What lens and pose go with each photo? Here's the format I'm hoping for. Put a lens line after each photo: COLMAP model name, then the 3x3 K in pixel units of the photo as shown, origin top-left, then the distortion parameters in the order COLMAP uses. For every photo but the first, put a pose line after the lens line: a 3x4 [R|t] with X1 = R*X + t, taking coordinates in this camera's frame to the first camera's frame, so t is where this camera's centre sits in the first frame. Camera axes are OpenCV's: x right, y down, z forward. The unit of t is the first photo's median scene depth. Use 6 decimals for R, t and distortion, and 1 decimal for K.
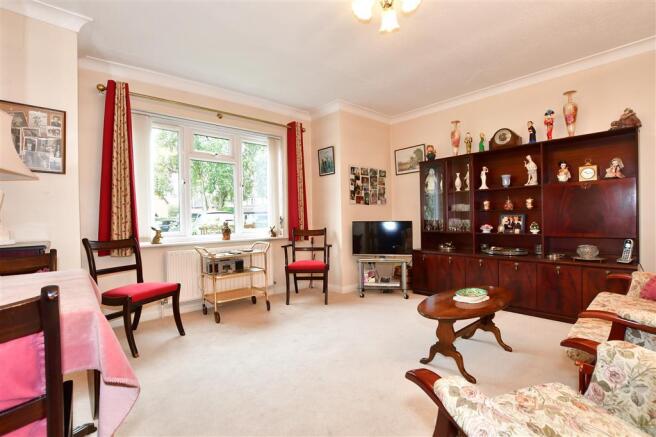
lens RADIAL K [[309.9, 0, 328.0], [0, 309.9, 218.5], [0, 0, 1]] dist [0.000144, 0.000005]
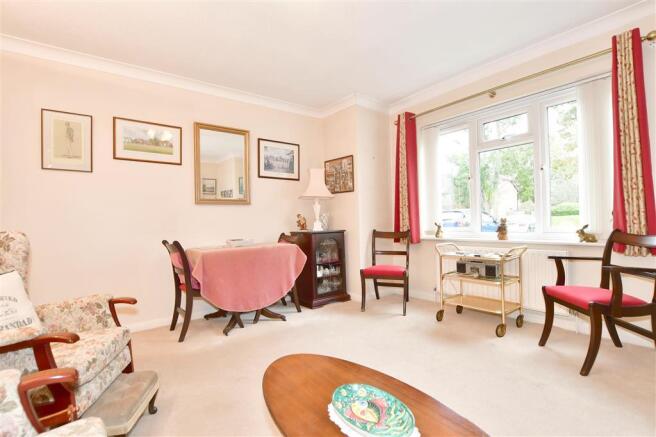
lens RADIAL K [[309.9, 0, 328.0], [0, 309.9, 218.5], [0, 0, 1]] dist [0.000144, 0.000005]
pose [[-0.055900, 0.016406, -0.998302, 0.604860], [0.028578, 0.999482, 0.014825, -0.015806], [0.998027, -0.027701, -0.056340, 0.657357]]
